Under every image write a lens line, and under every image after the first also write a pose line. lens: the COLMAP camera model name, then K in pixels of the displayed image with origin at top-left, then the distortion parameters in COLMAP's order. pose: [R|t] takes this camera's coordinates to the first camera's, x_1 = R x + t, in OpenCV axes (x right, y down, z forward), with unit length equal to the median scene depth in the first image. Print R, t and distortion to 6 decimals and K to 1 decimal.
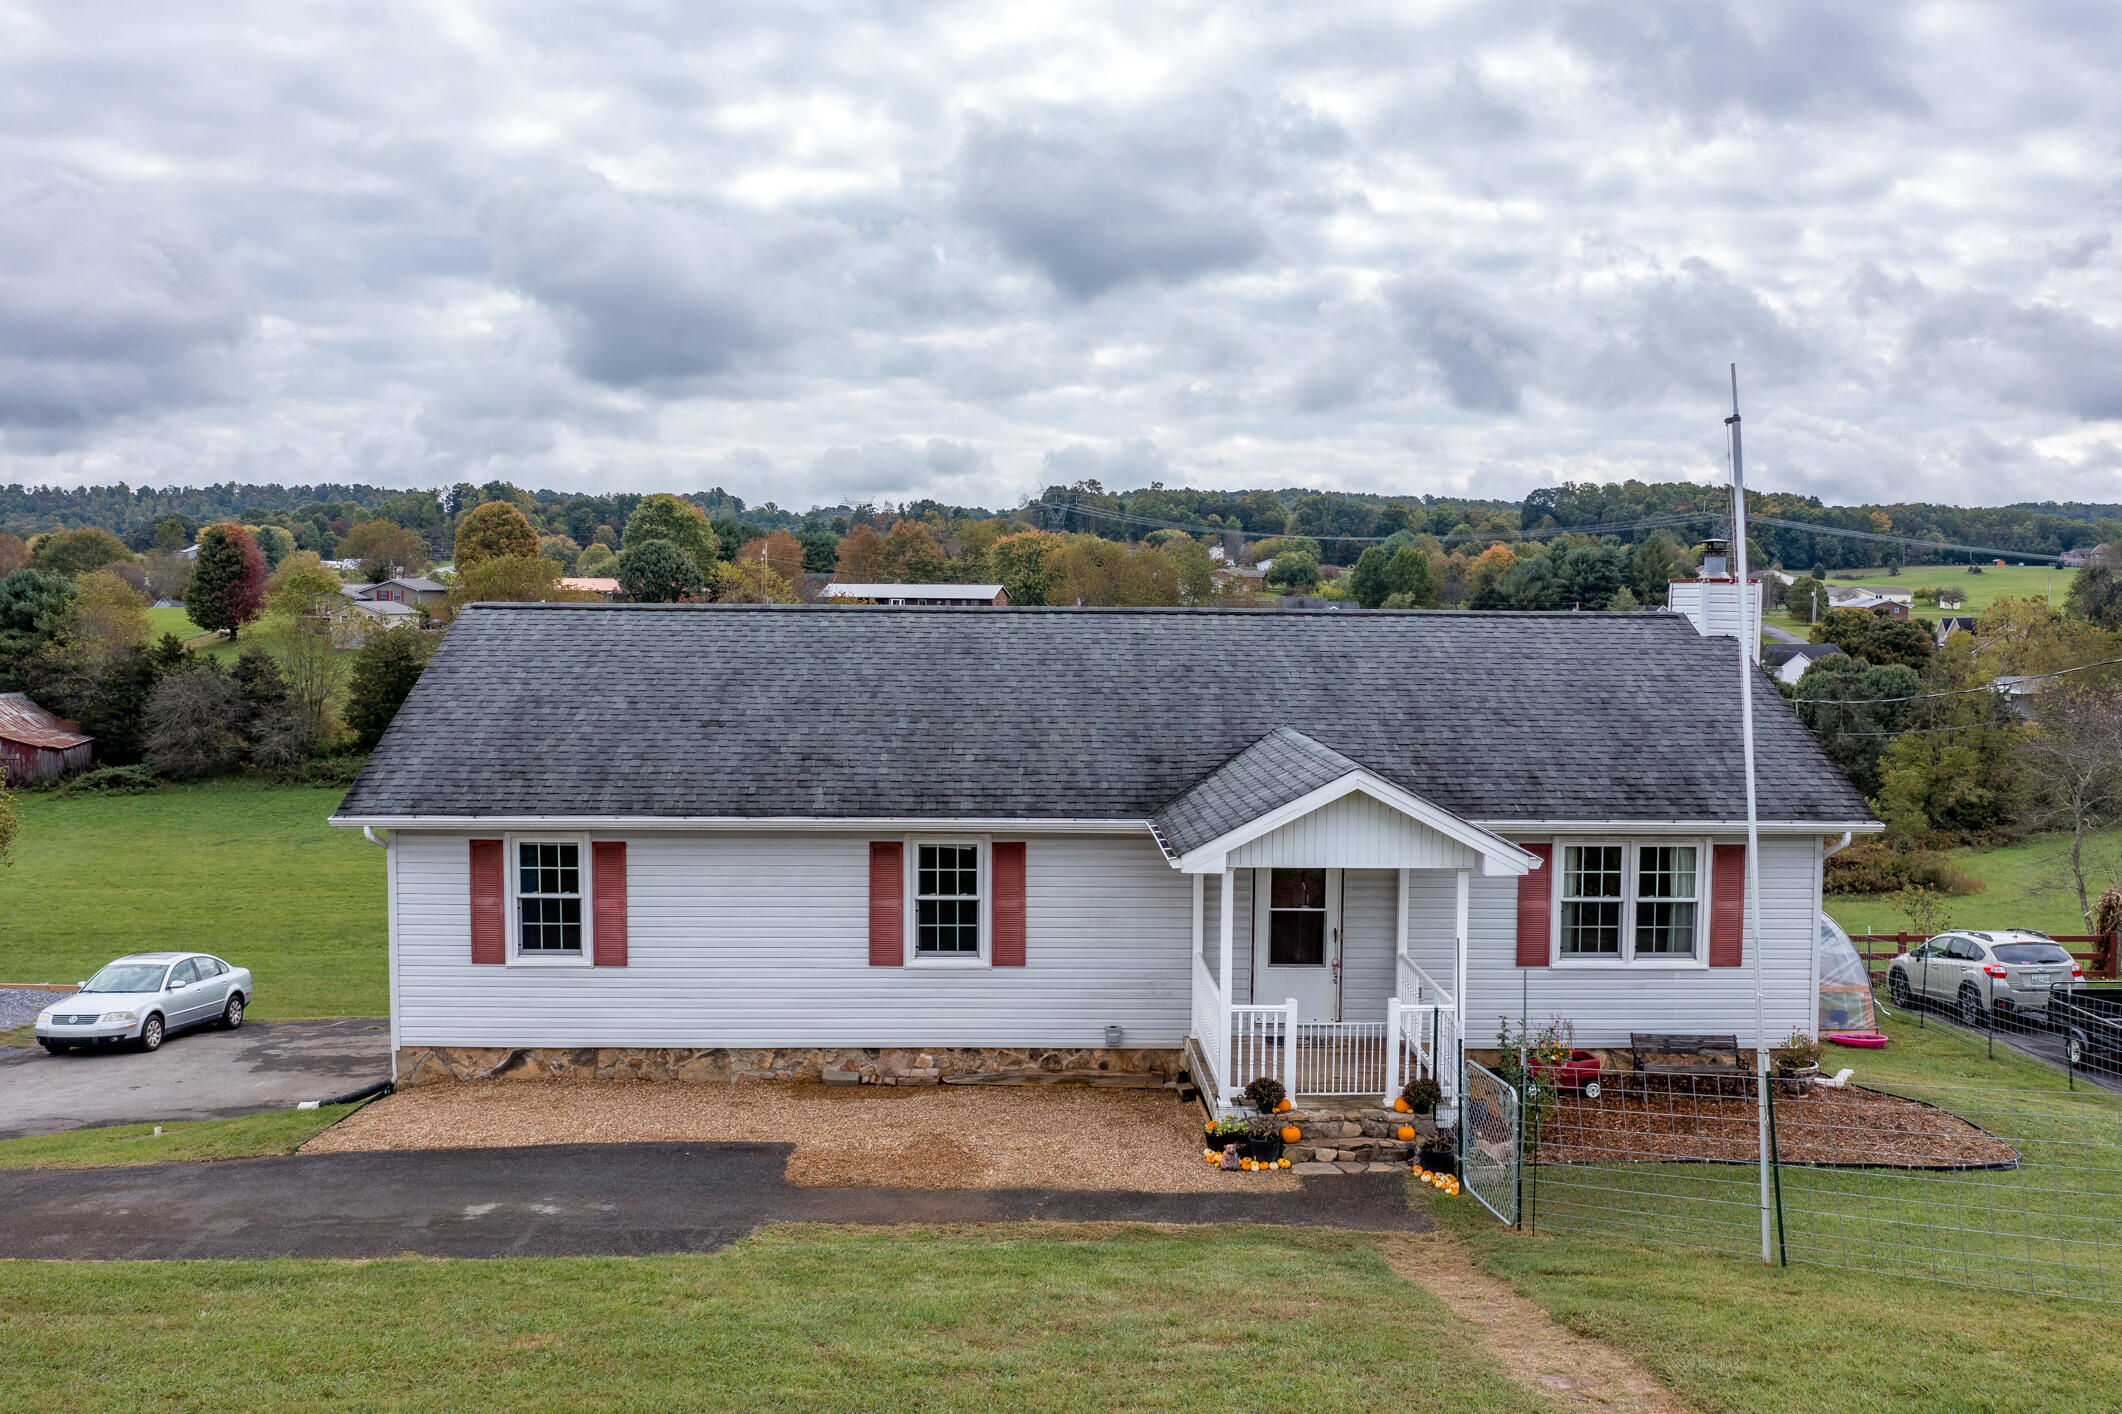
lens RADIAL K [[1665.6, 0, 1047.6], [0, 1665.6, 701.2], [0, 0, 1]] dist [-0.038073, 0.004365]
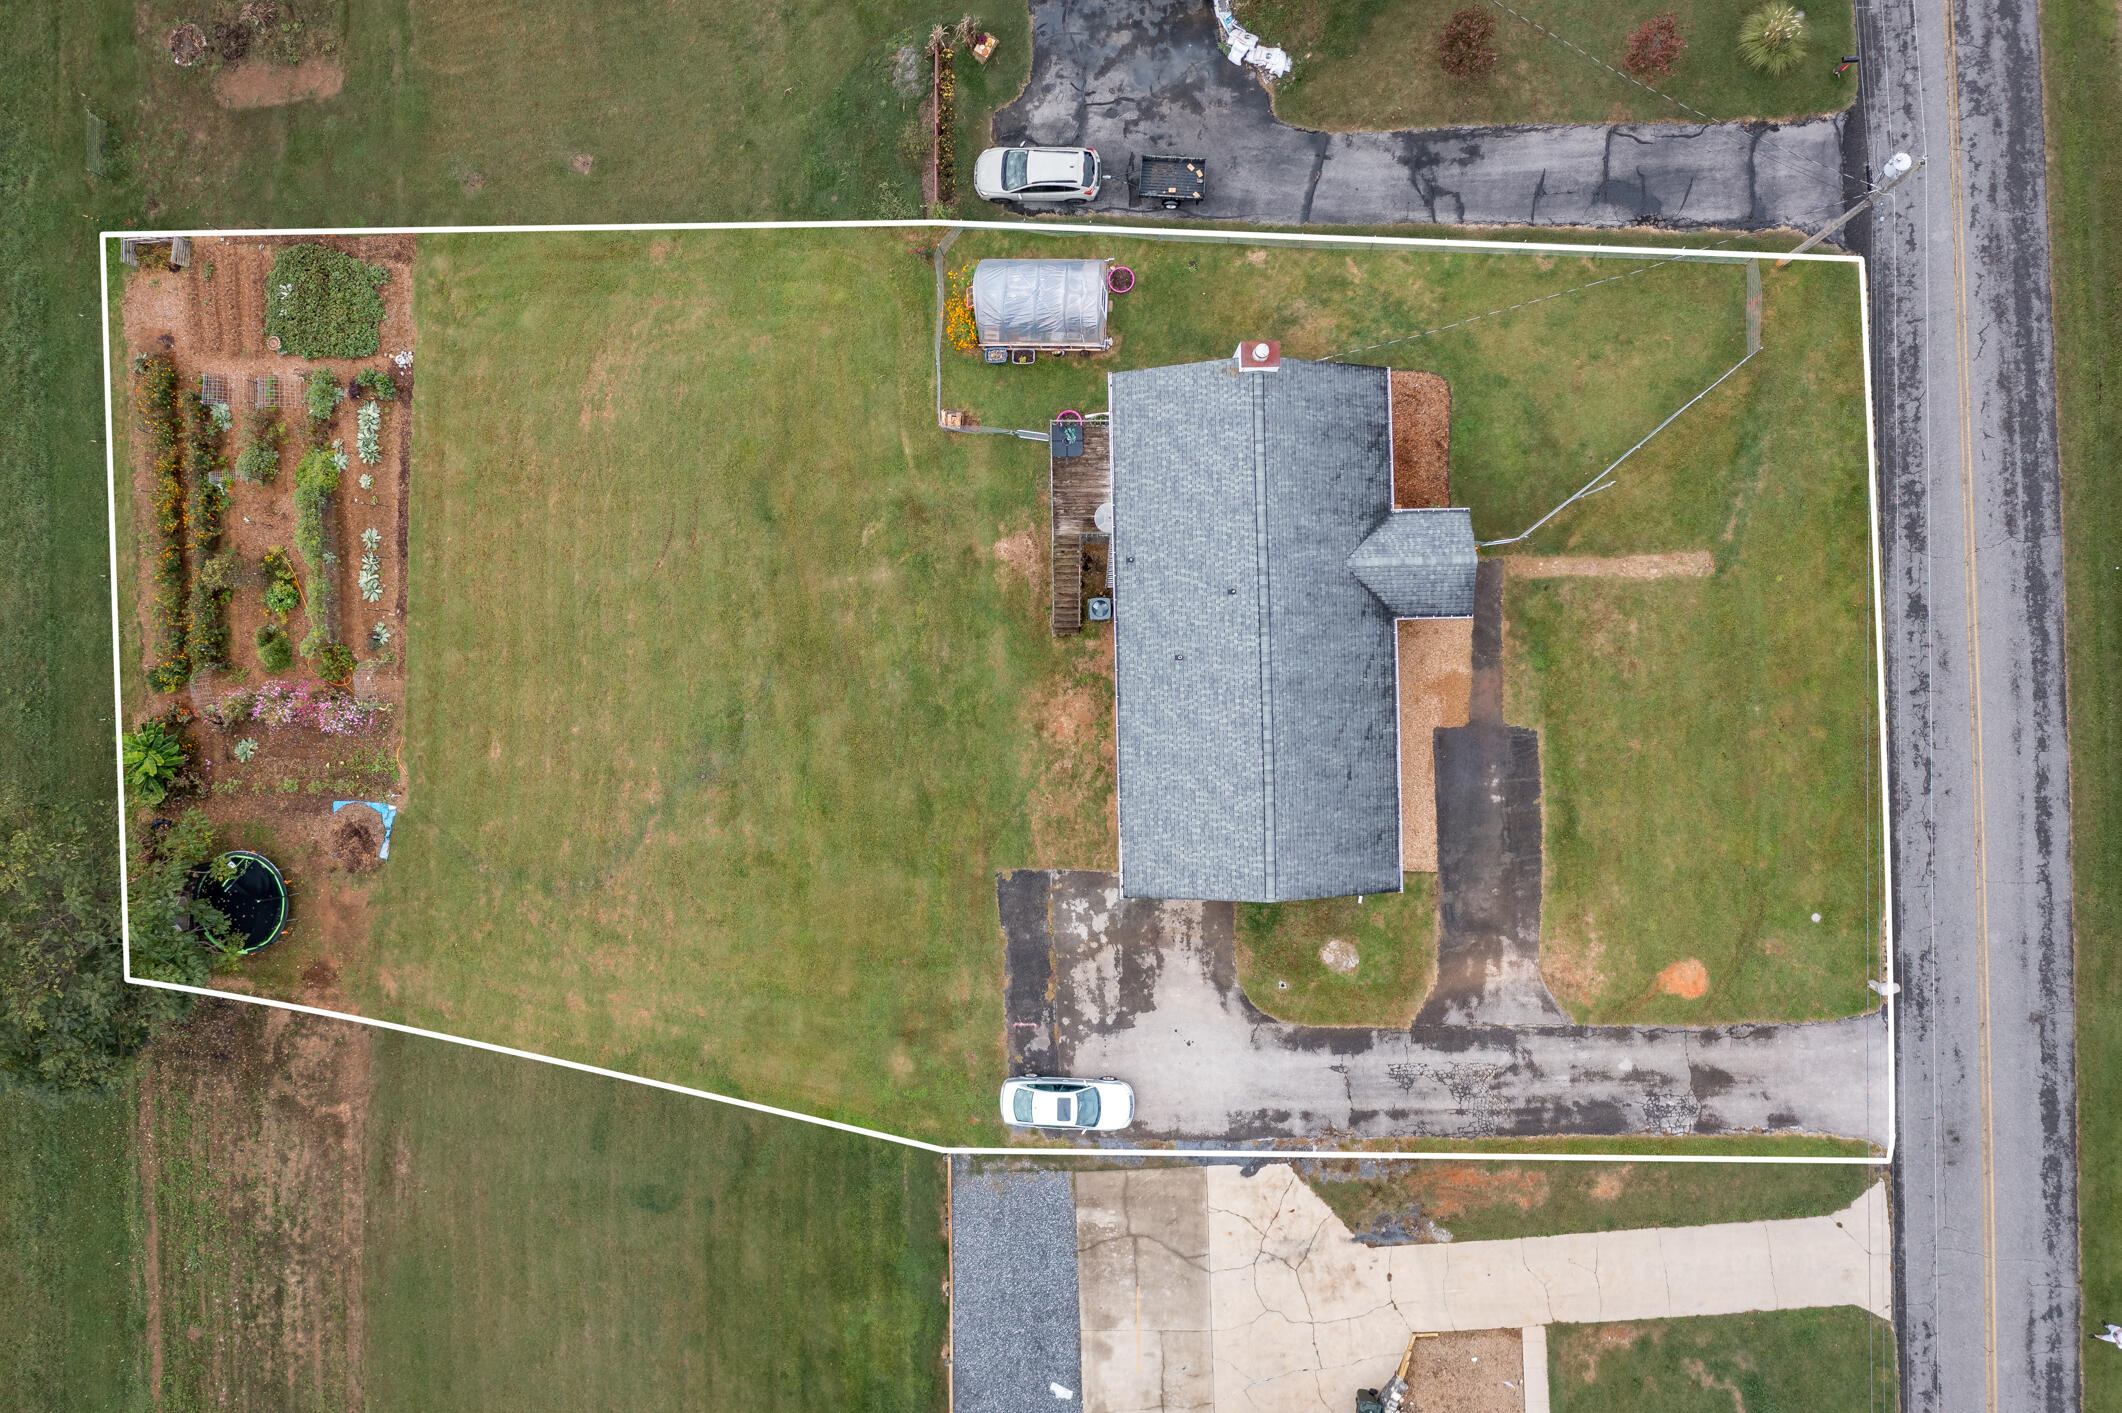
lens RADIAL K [[1662.7, 0, 1048.2], [0, 1662.7, 696.3], [0, 0, 1]] dist [-0.038861, -0.001894]
pose [[0.000355, -0.999999, 0.001415, -0.056248], [0.070275, 0.001436, 0.997527, -1.986693], [-0.997528, -0.000255, 0.070276, 0.954807]]
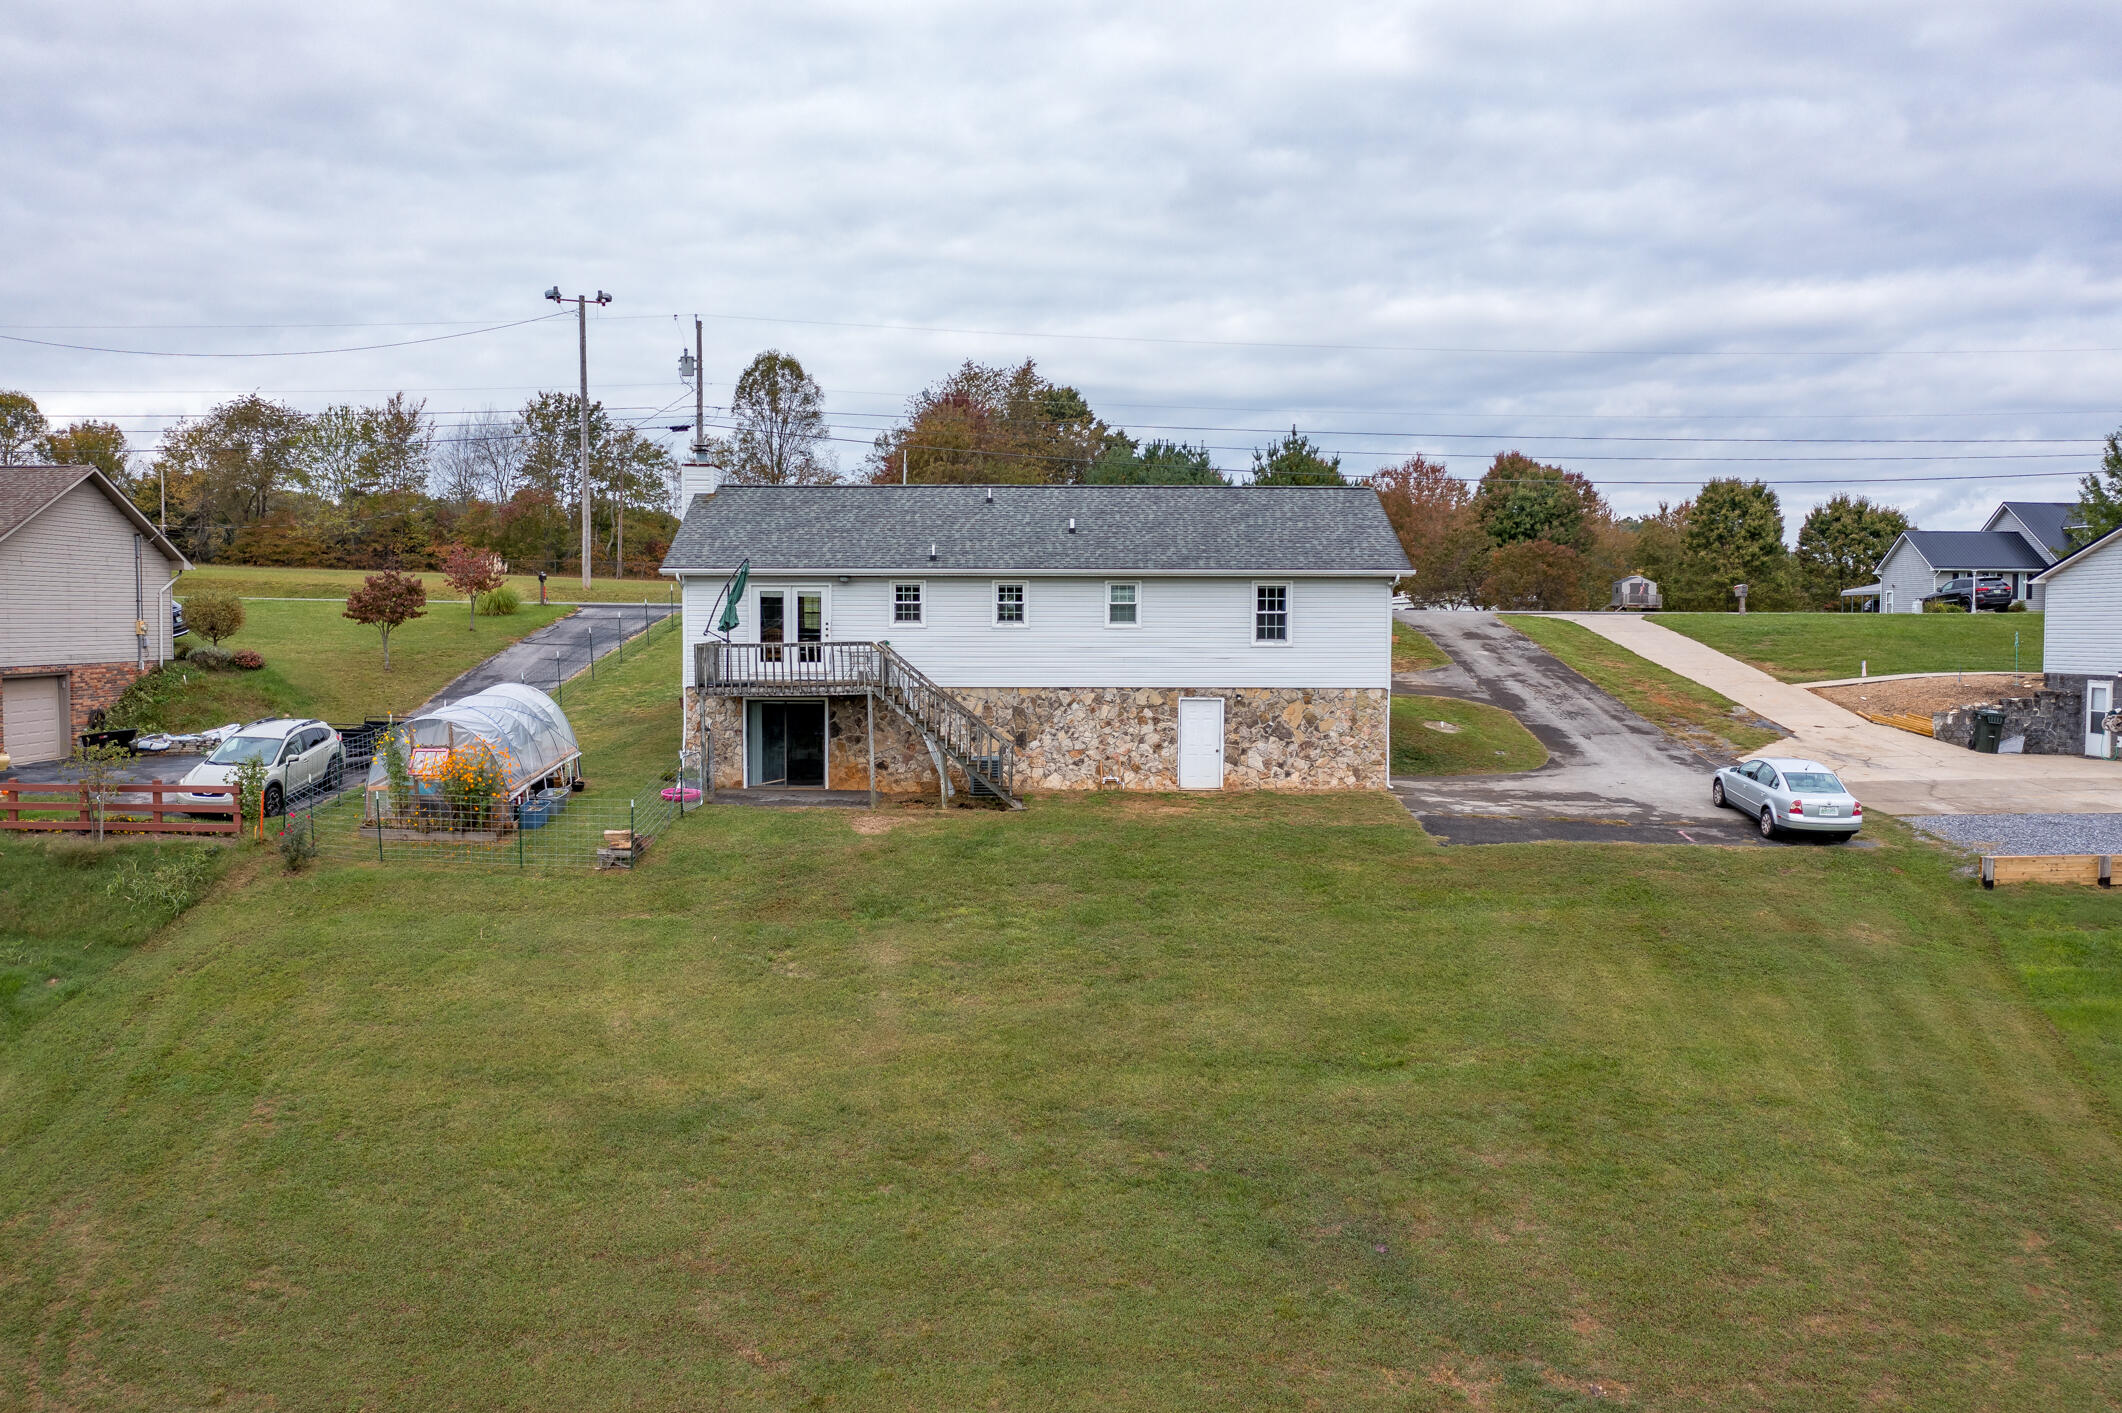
lens RADIAL K [[1662.7, 0, 1048.2], [0, 1662.7, 696.3], [0, 0, 1]] dist [-0.038861, -0.001894]
pose [[-0.999869, -0.012559, 0.010219, -0.003557], [-0.011318, 0.993465, 0.113570, -0.027189], [-0.011578, 0.113440, -0.993477, 2.419915]]
